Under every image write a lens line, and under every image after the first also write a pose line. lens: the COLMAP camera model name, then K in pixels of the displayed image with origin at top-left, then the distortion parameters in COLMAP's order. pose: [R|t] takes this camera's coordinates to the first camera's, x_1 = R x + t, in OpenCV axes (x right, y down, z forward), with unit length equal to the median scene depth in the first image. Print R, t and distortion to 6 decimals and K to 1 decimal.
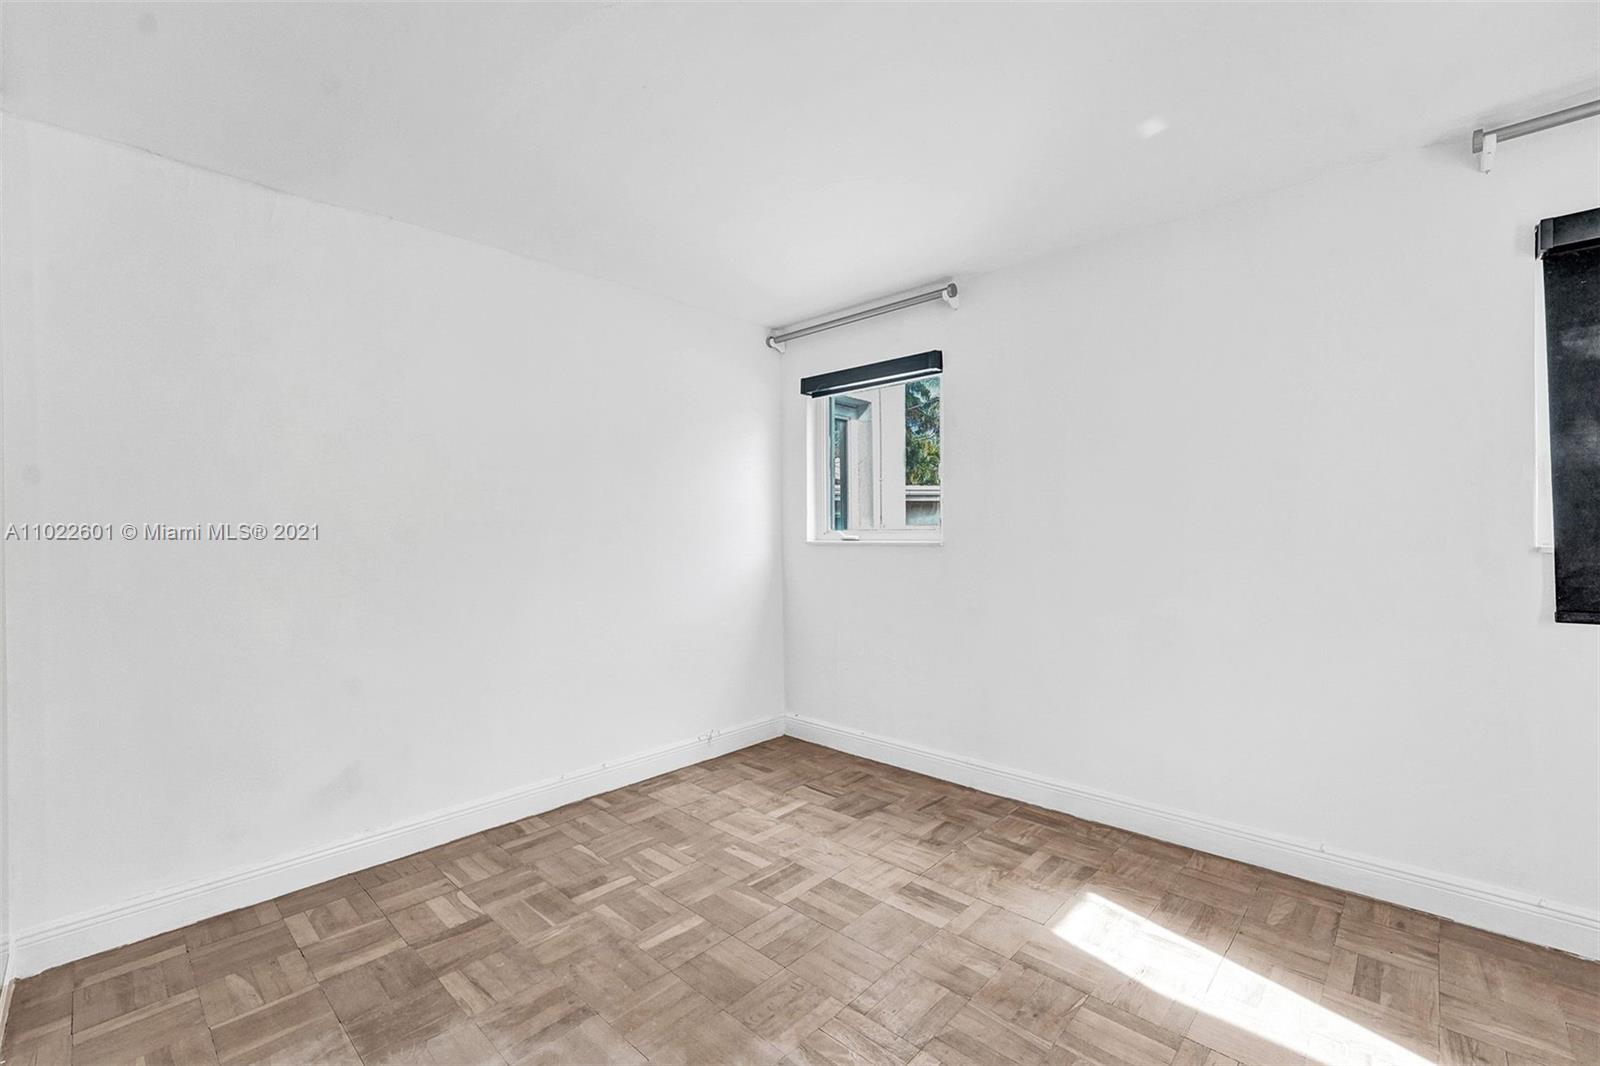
lens RADIAL K [[670.1, 0, 807.9], [0, 670.1, 520.2], [0, 0, 1]] dist [-0.012927, 0.003886]
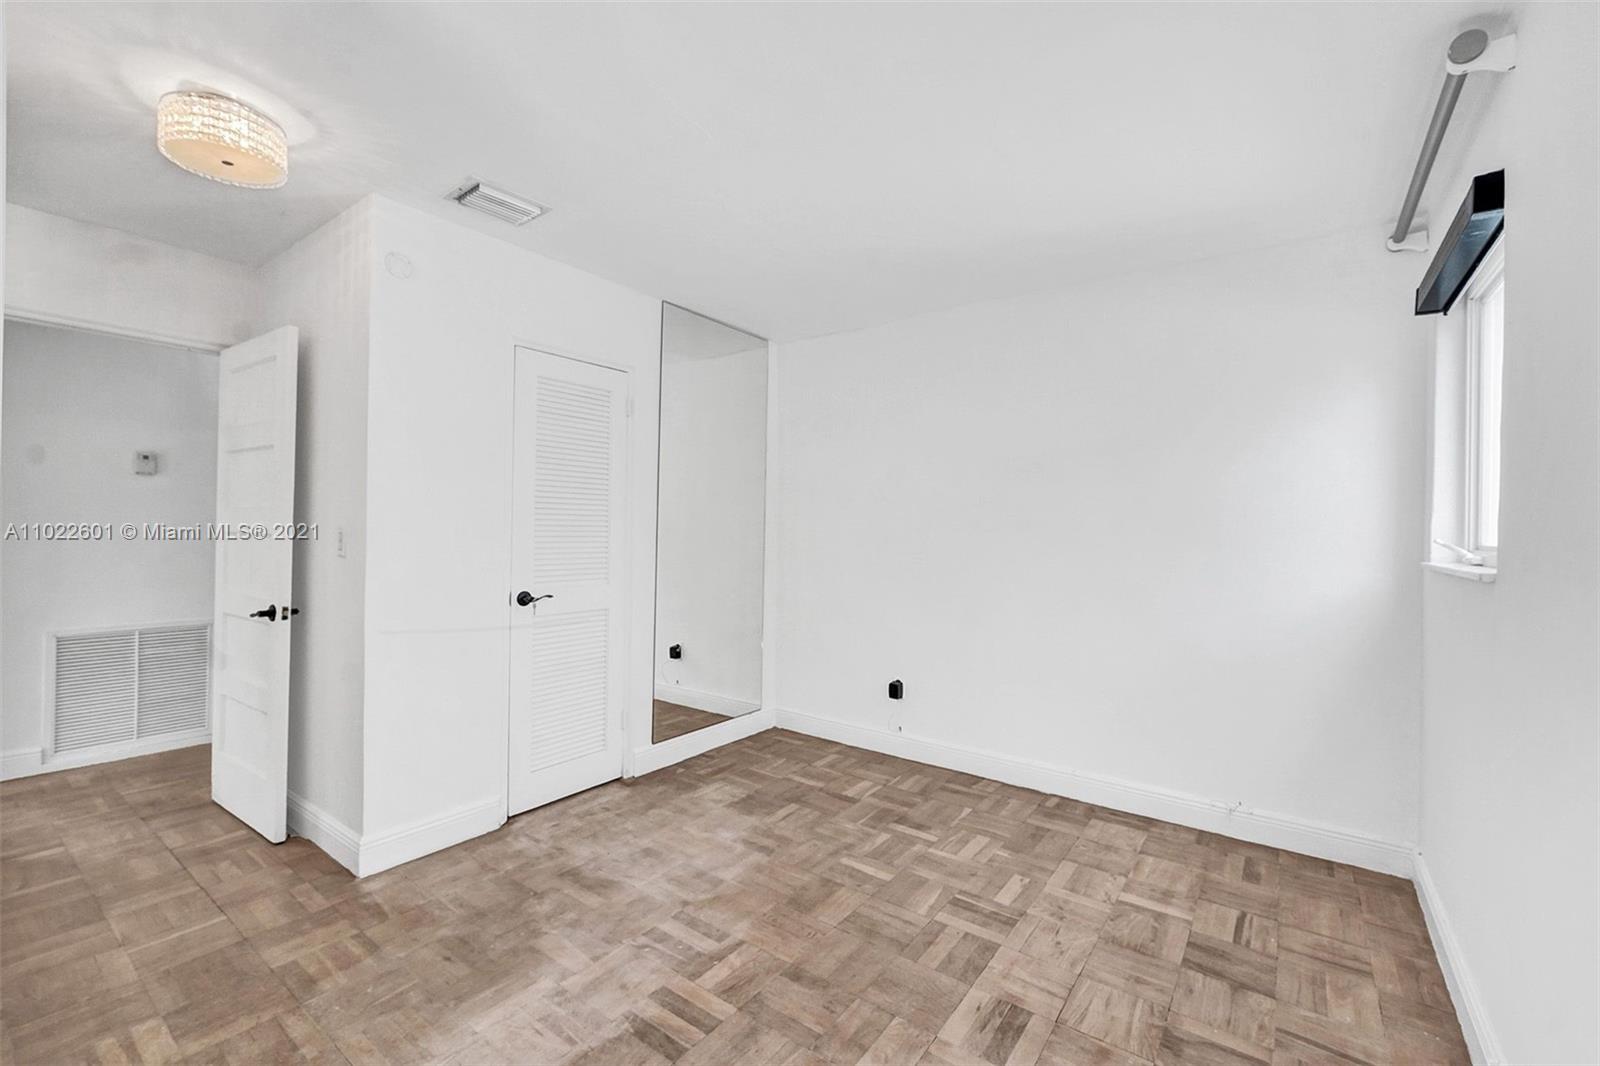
lens RADIAL K [[670.1, 0, 807.9], [0, 670.1, 520.2], [0, 0, 1]] dist [-0.012927, 0.003886]
pose [[0.129191, -0.000518, -0.991620, 0.769999], [-0.007364, 0.999972, -0.001482, -0.002355], [0.991592, 0.007494, 0.129184, 0.586488]]
